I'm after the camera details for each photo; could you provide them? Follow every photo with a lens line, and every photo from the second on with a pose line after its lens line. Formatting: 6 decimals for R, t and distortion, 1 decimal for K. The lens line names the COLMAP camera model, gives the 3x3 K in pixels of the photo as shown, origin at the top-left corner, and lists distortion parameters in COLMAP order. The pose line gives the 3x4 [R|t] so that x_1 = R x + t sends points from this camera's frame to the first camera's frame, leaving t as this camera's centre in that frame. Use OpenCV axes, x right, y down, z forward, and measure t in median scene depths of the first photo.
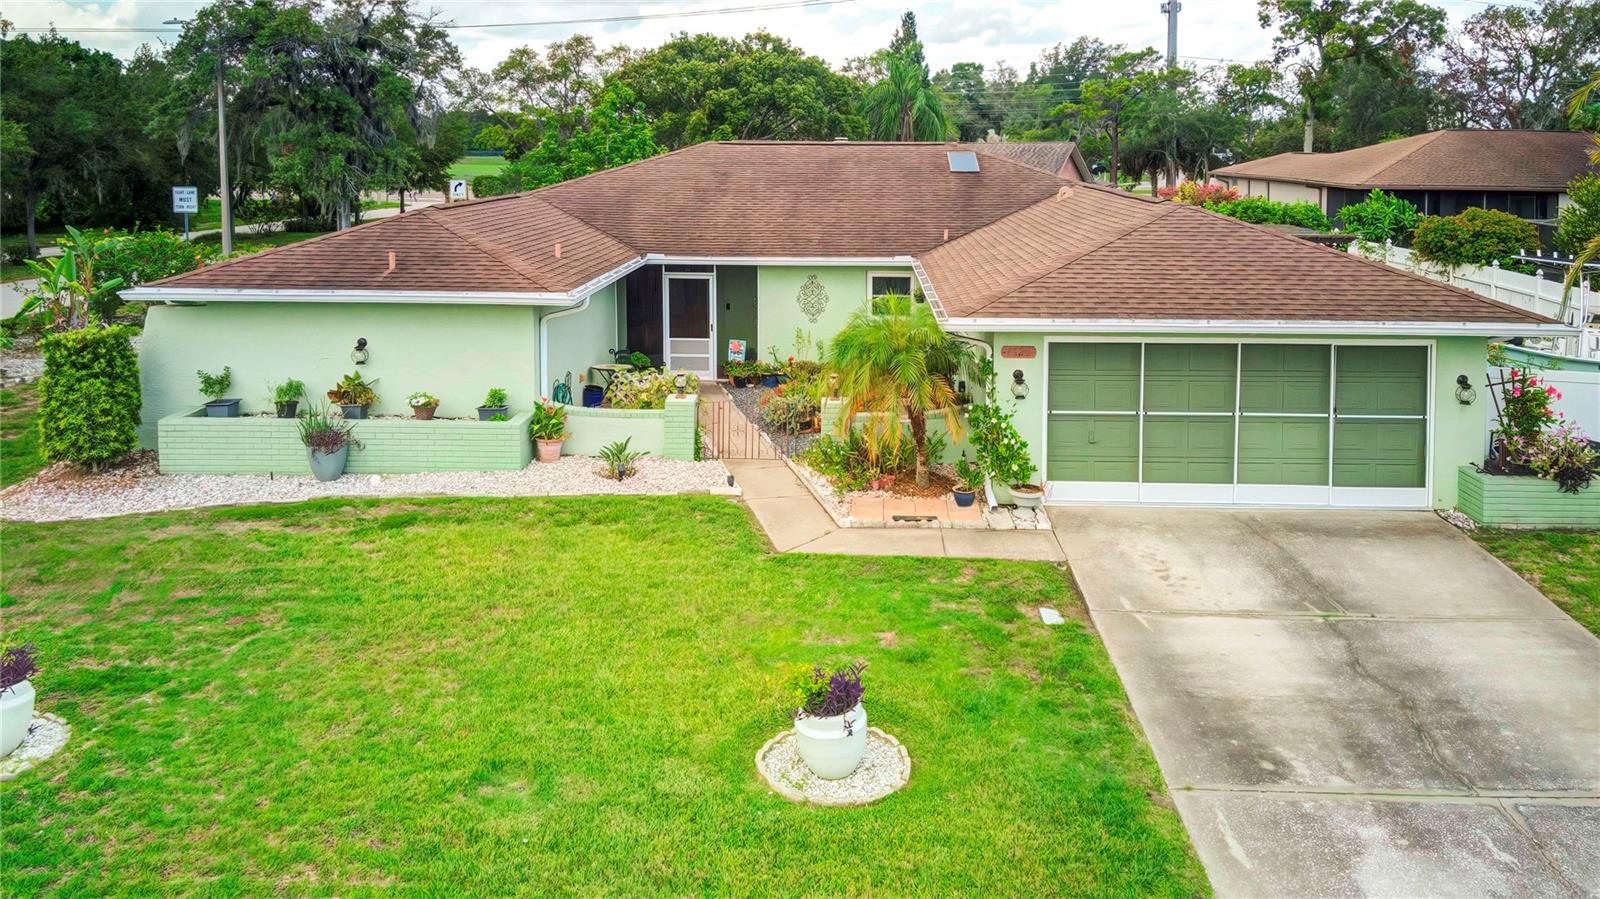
lens RADIAL K [[1175.5, 0, 846.2], [0, 1175.5, 266.1], [0, 0, 1]] dist [0.047276, -0.062772]
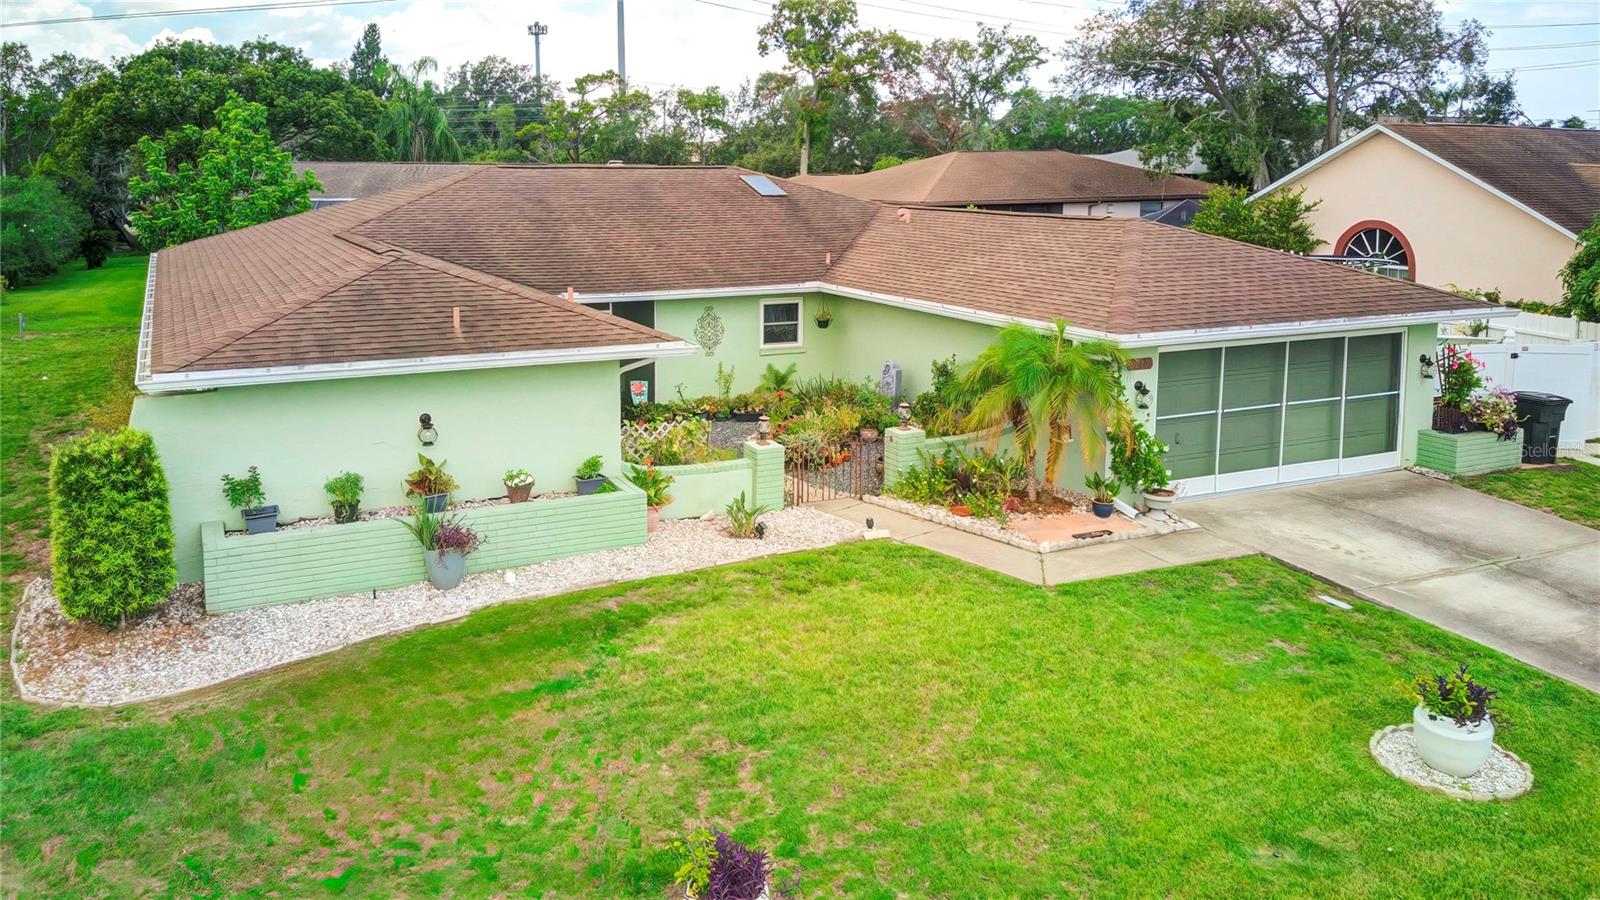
lens RADIAL K [[1175.5, 0, 711.4], [0, 1175.5, 330.5], [0, 0, 1]] dist [0.047276, -0.062772]
pose [[0.908907, -0.065719, 0.411788, -0.564965], [0.050903, 0.997604, 0.046859, -0.023017], [-0.413881, -0.021629, 0.910074, 0.183788]]
